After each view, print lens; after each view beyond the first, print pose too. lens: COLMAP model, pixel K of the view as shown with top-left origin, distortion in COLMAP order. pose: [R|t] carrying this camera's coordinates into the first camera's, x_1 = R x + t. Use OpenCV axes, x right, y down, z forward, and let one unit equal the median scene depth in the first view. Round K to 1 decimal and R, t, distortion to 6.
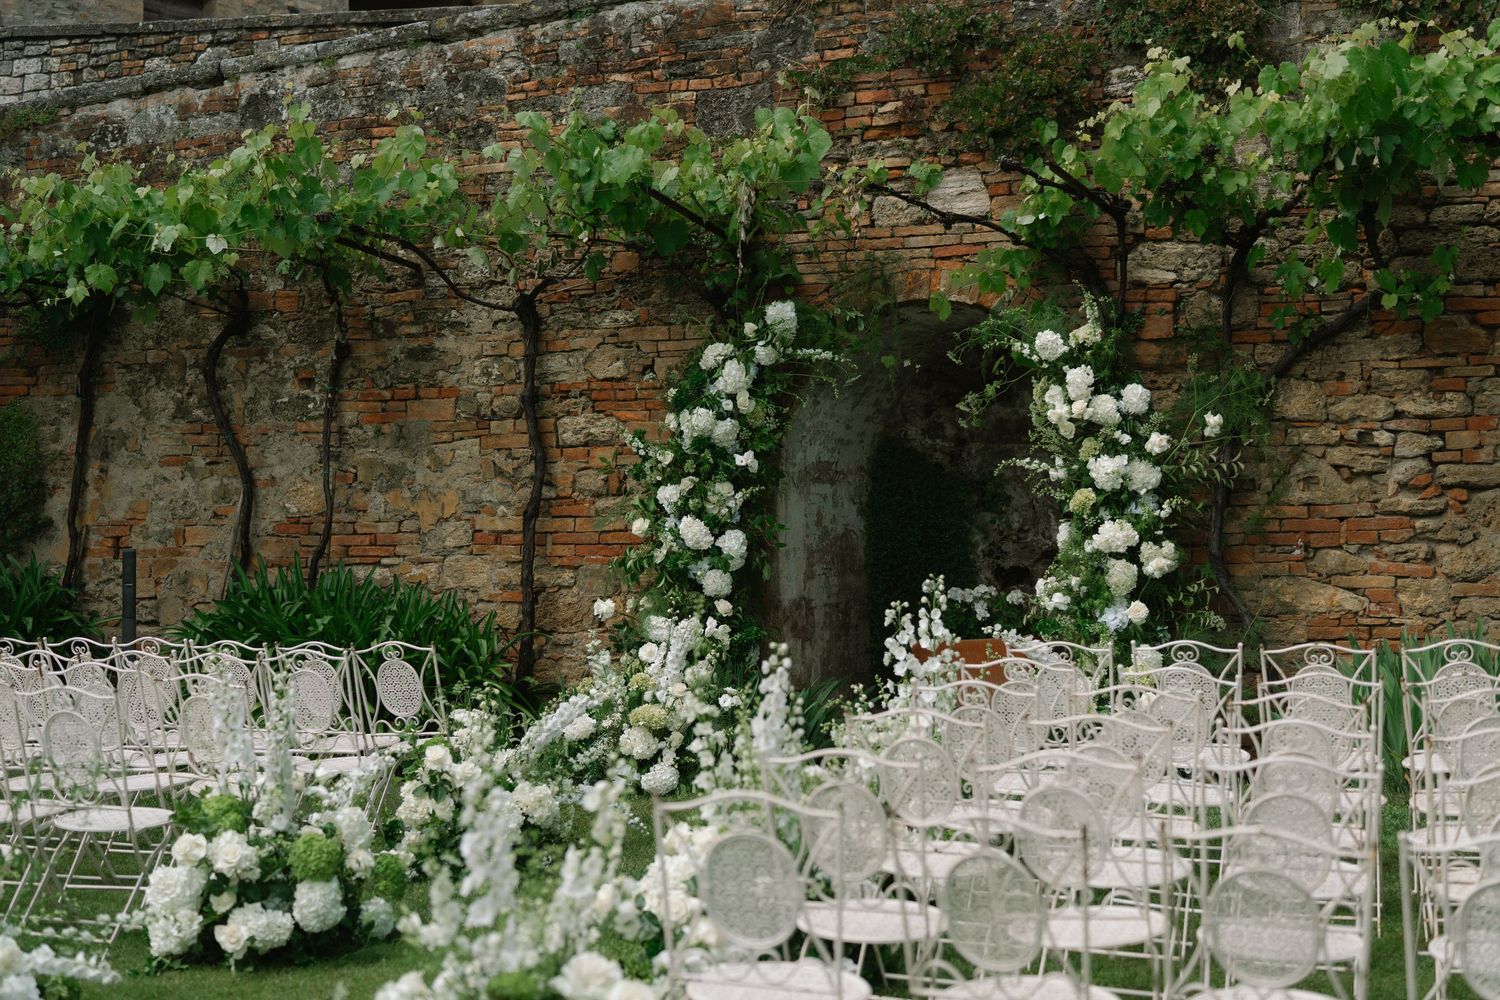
lens RADIAL K [[2223.0, 0, 740.7], [0, 2223.0, 494.5], [0, 0, 1]] dist [0.004692, 0.000000]
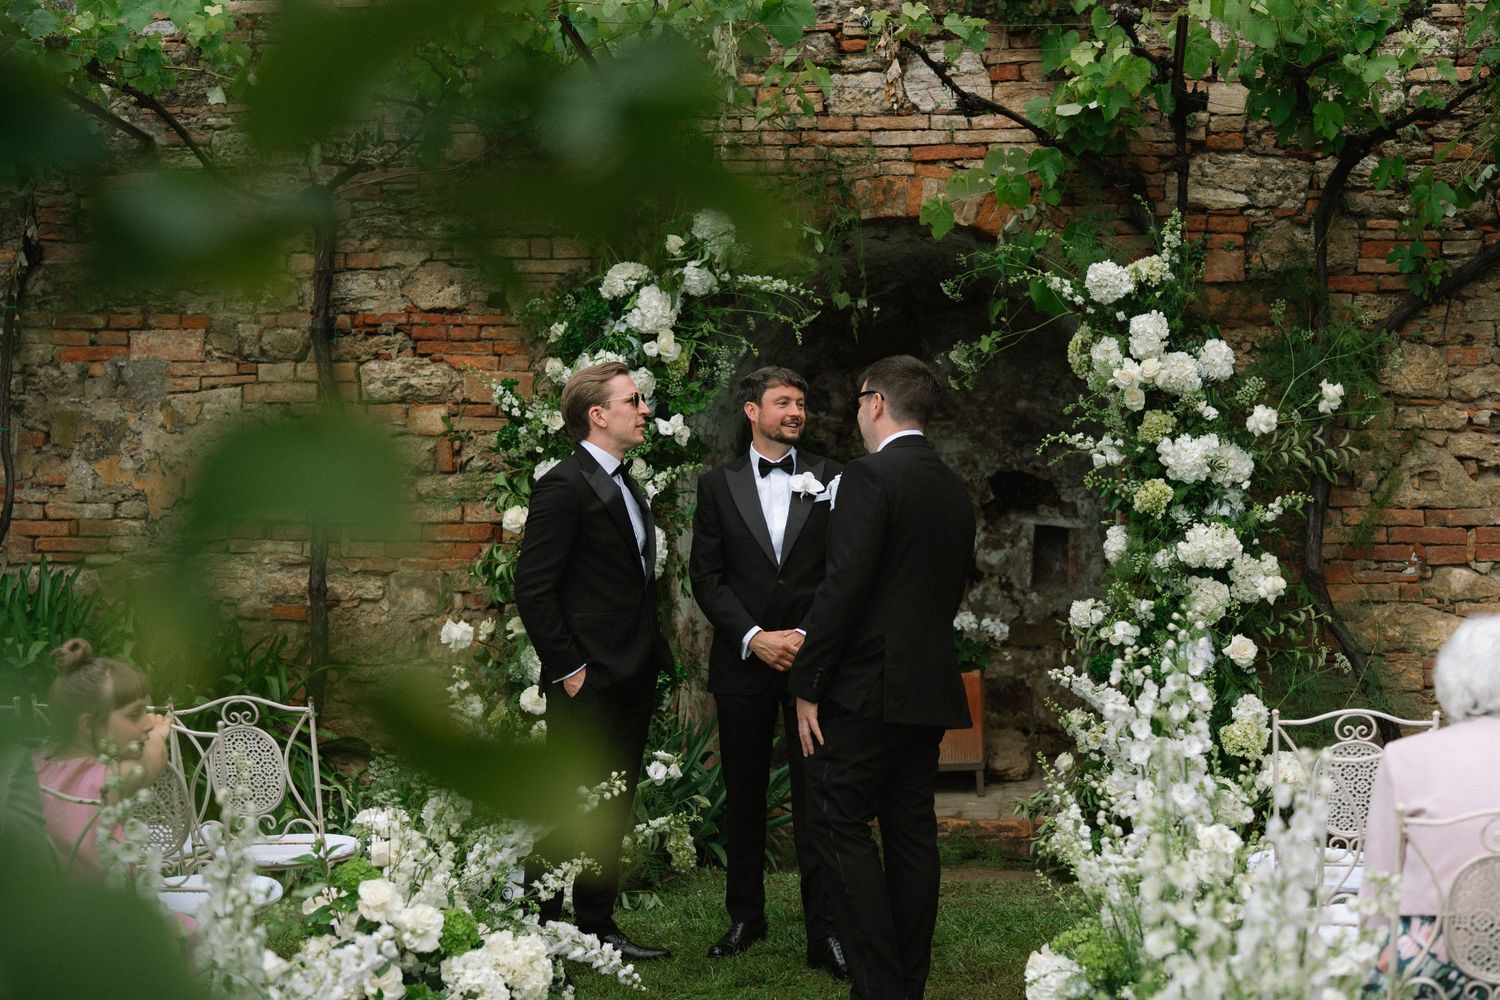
lens RADIAL K [[2223.0, 0, 749.6], [0, 2223.0, 500.3], [0, 0, 1]] dist [0.004692, 0.000000]
pose [[0.970512, 0.022774, 0.239976, -0.144574], [-0.024094, 0.999706, 0.002569, 0.005379], [-0.239847, -0.008275, 0.970775, 0.309109]]
